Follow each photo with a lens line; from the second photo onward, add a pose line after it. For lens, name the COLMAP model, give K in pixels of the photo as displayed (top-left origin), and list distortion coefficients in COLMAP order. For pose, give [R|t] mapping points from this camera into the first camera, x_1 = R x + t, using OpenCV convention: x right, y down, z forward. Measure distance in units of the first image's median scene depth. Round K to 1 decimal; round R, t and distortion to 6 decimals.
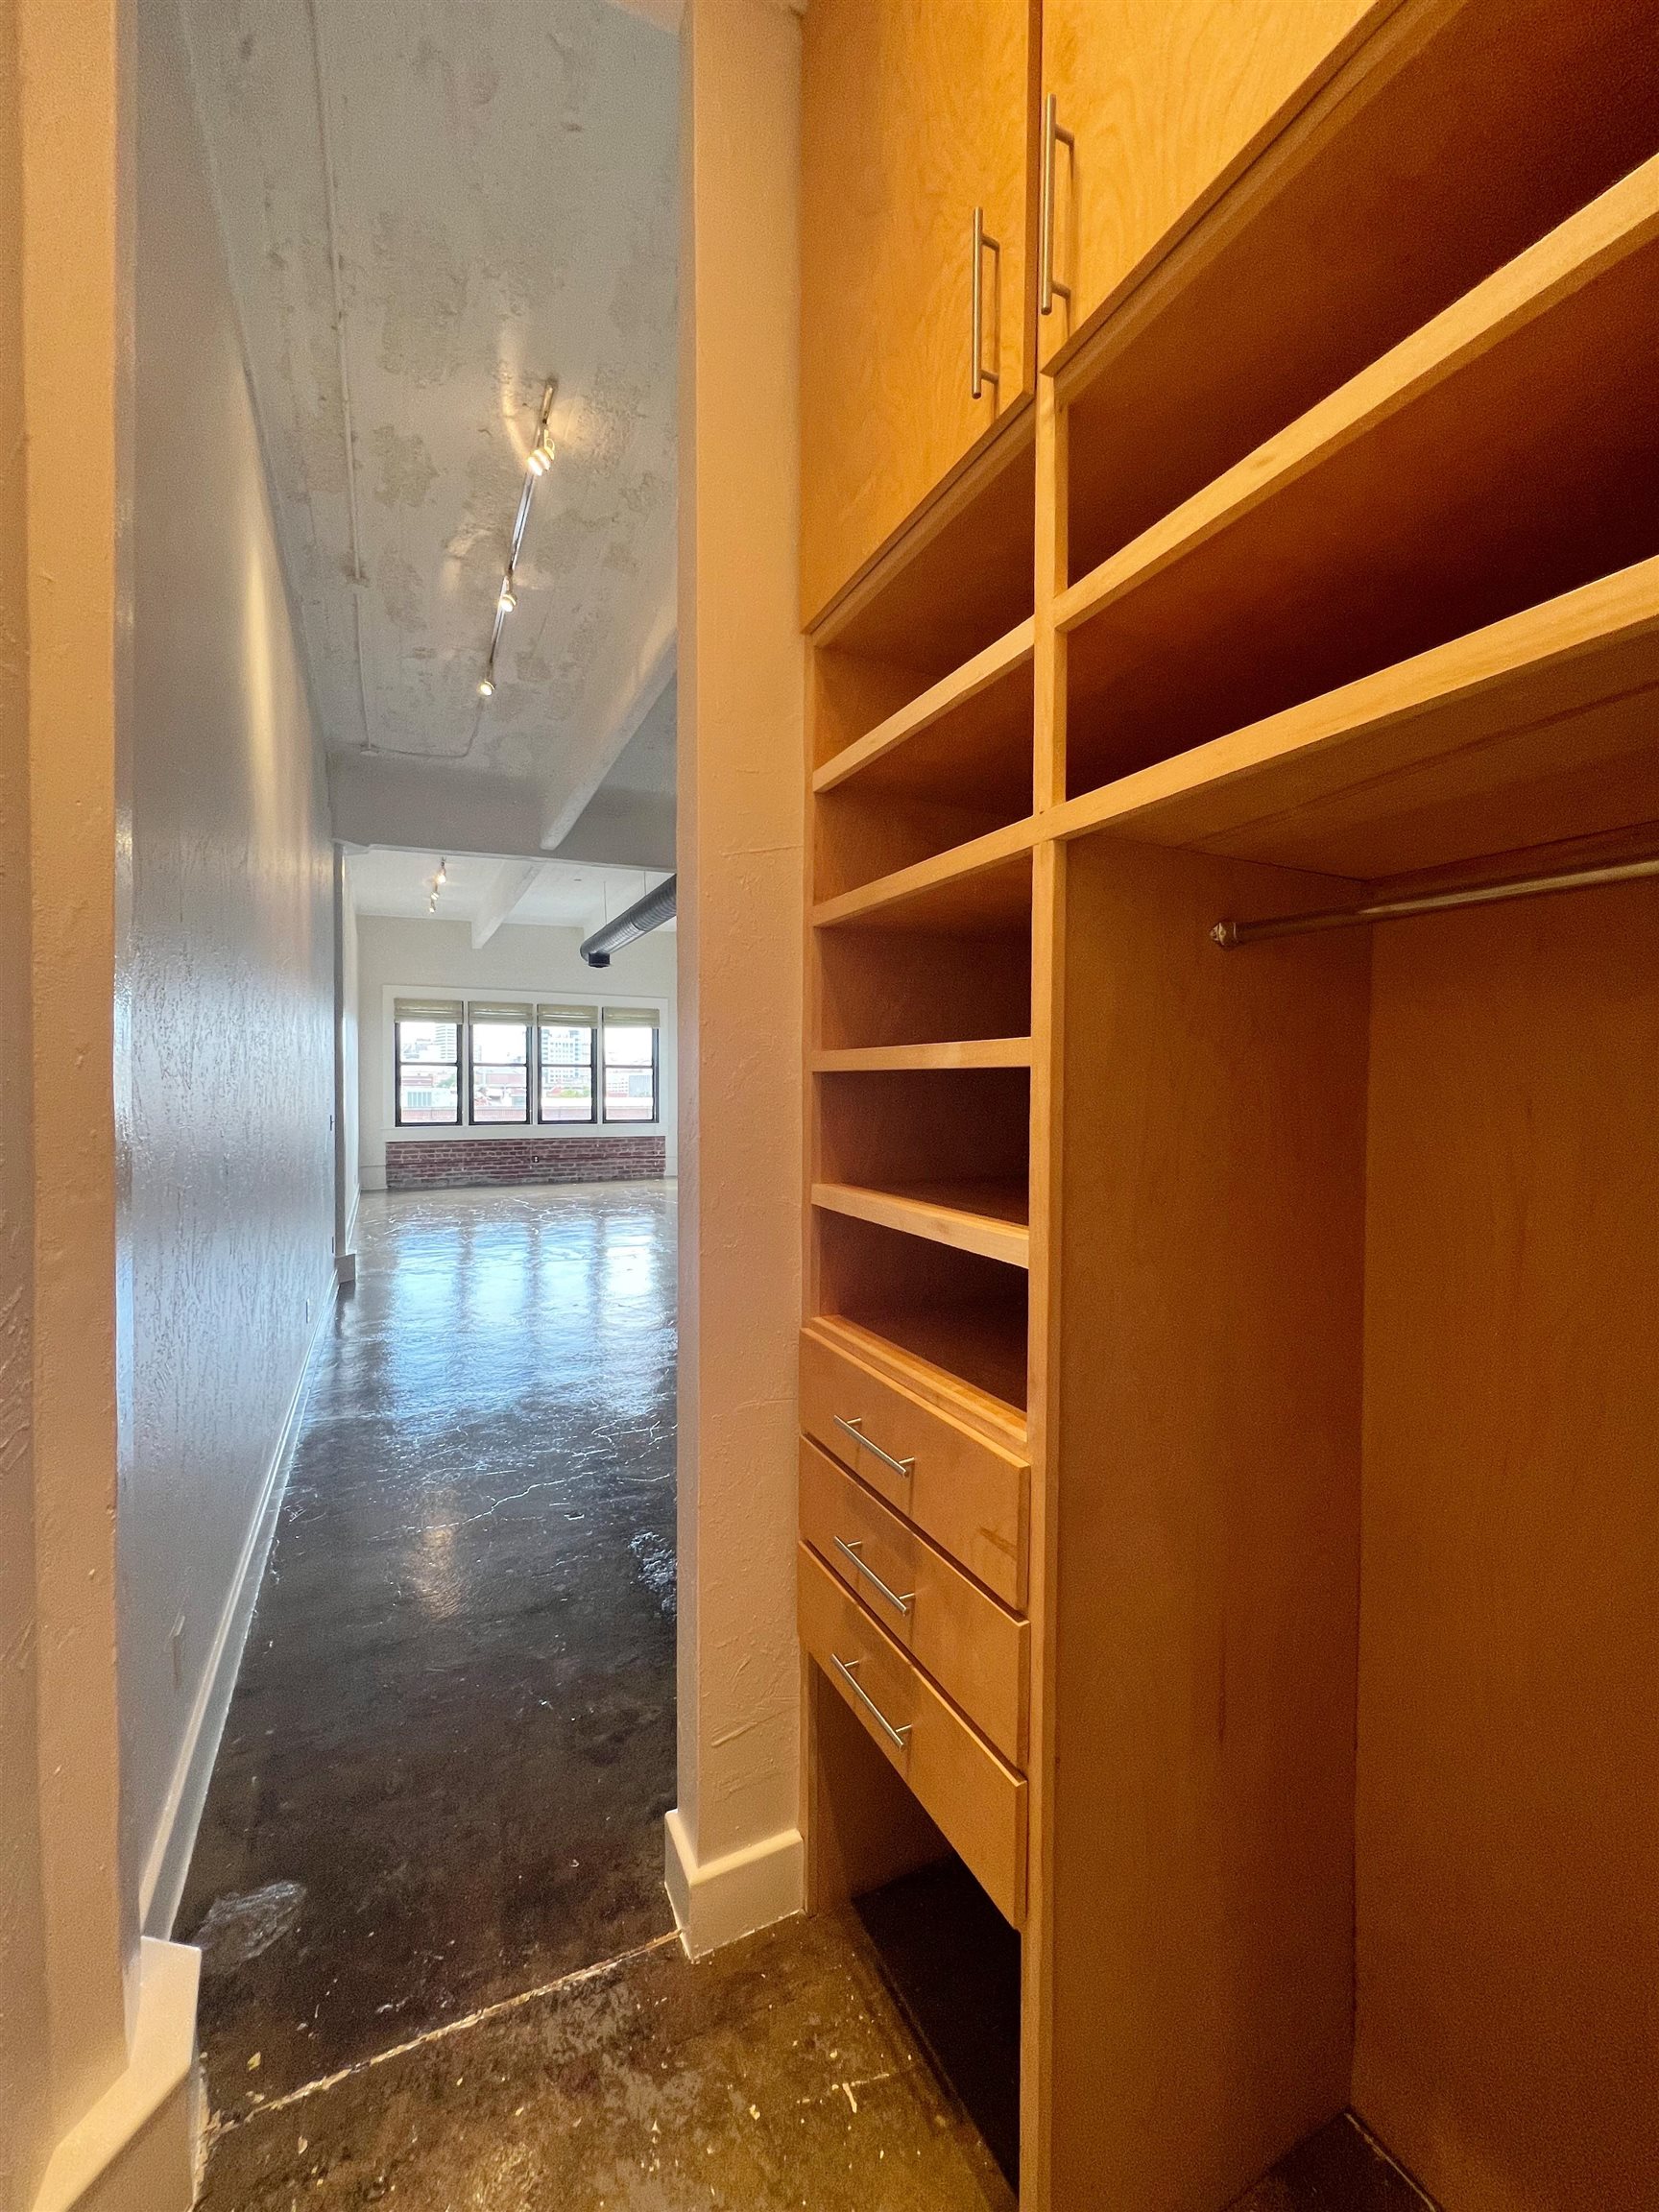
lens RADIAL K [[887.2, 0, 833.2], [0, 887.2, 1101.1], [0, 0, 1]] dist [-0.001841, 0.000280]
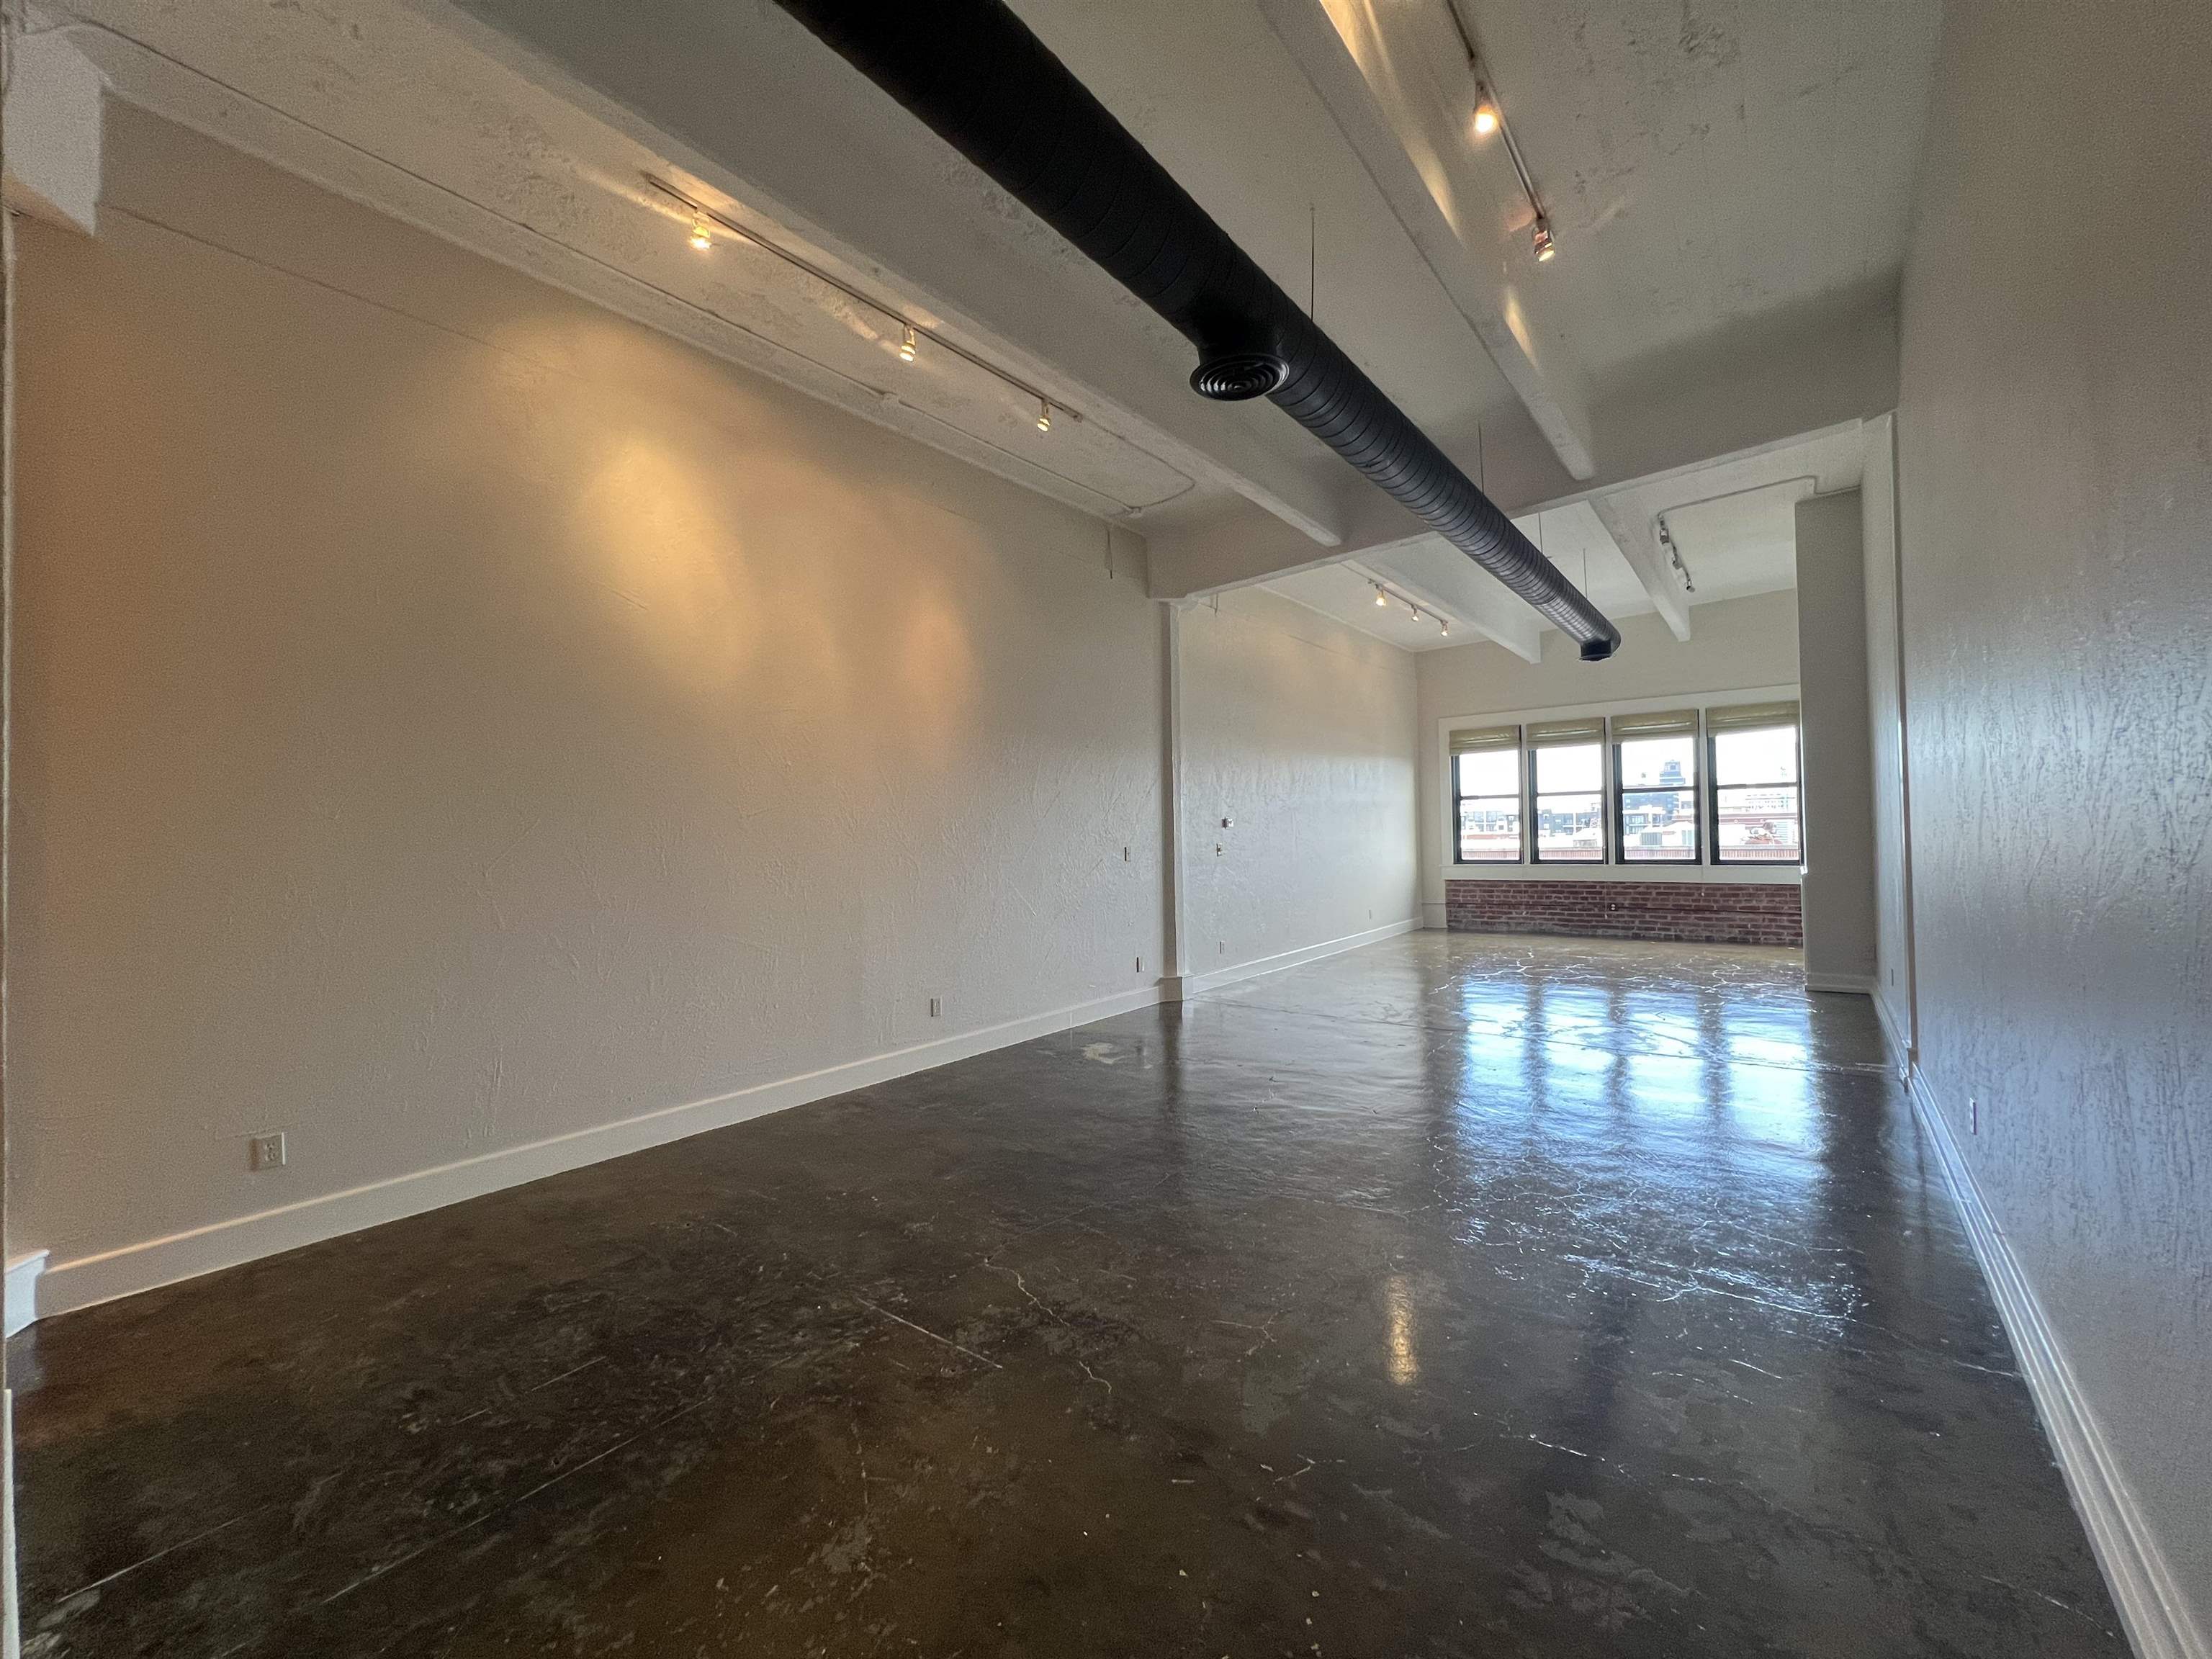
lens RADIAL K [[887.2, 0, 1106.9], [0, 887.2, 825.0], [0, 0, 1]] dist [-0.001841, 0.000280]
pose [[0.426228, -0.025703, -0.904251, 0.387095], [0.006986, 0.999660, -0.025122, 0.014084], [0.904589, 0.004391, 0.426262, 0.445689]]
